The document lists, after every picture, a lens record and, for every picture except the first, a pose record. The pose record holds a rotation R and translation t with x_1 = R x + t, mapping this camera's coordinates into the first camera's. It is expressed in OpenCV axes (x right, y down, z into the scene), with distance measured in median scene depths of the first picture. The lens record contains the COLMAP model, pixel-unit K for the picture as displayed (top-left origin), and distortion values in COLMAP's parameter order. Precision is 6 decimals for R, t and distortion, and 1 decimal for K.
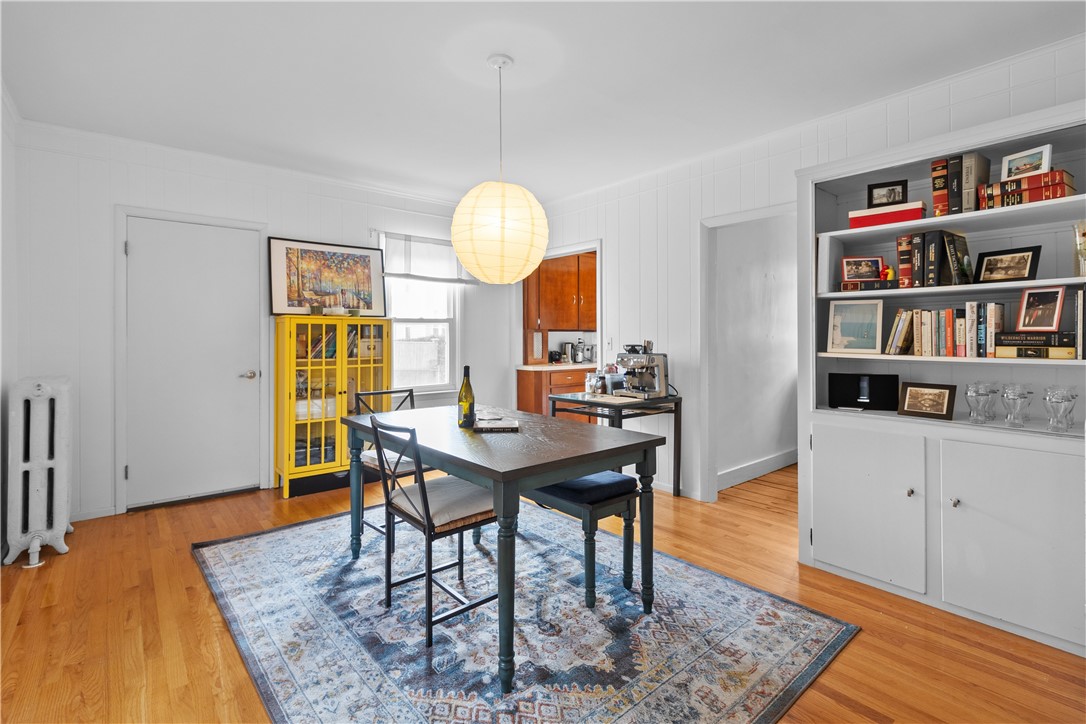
lens RADIAL K [[507.8, 0, 536.1], [0, 507.8, 340.3], [0, 0, 1]] dist [0.001474, 0.000161]
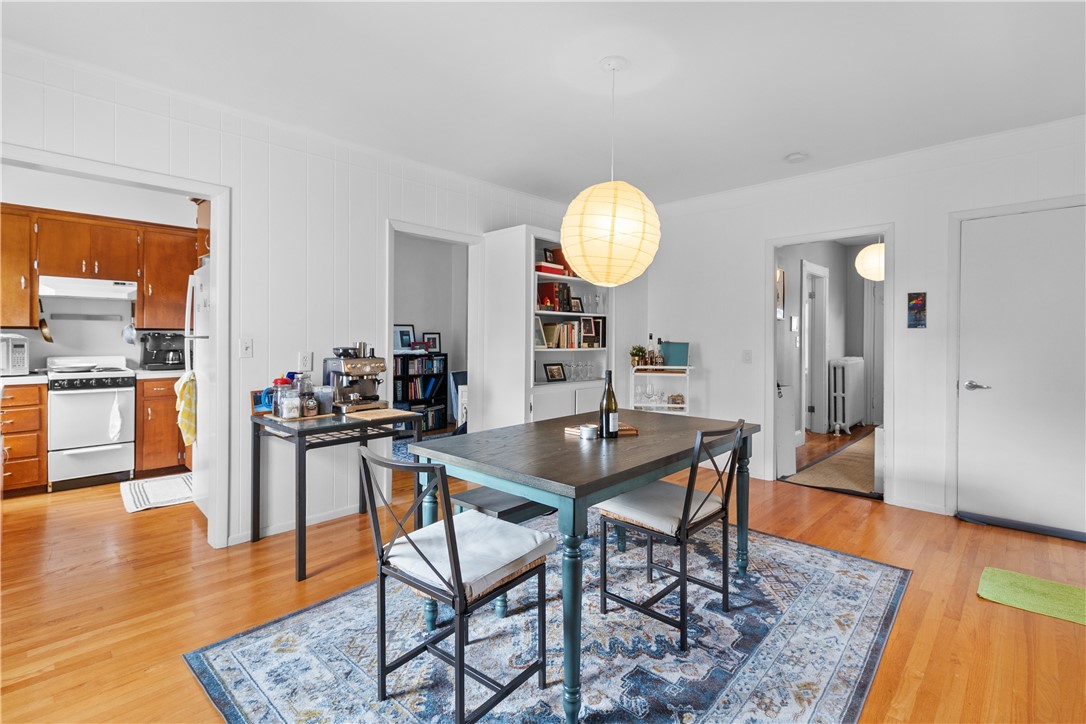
lens RADIAL K [[507.8, 0, 536.1], [0, 507.8, 340.3], [0, 0, 1]] dist [0.001474, 0.000161]
pose [[-0.117378, -0.003459, 0.993081, -1.169268], [0.004116, 0.999984, 0.003969, -0.008378], [-0.993079, 0.004554, -0.117362, 1.411109]]
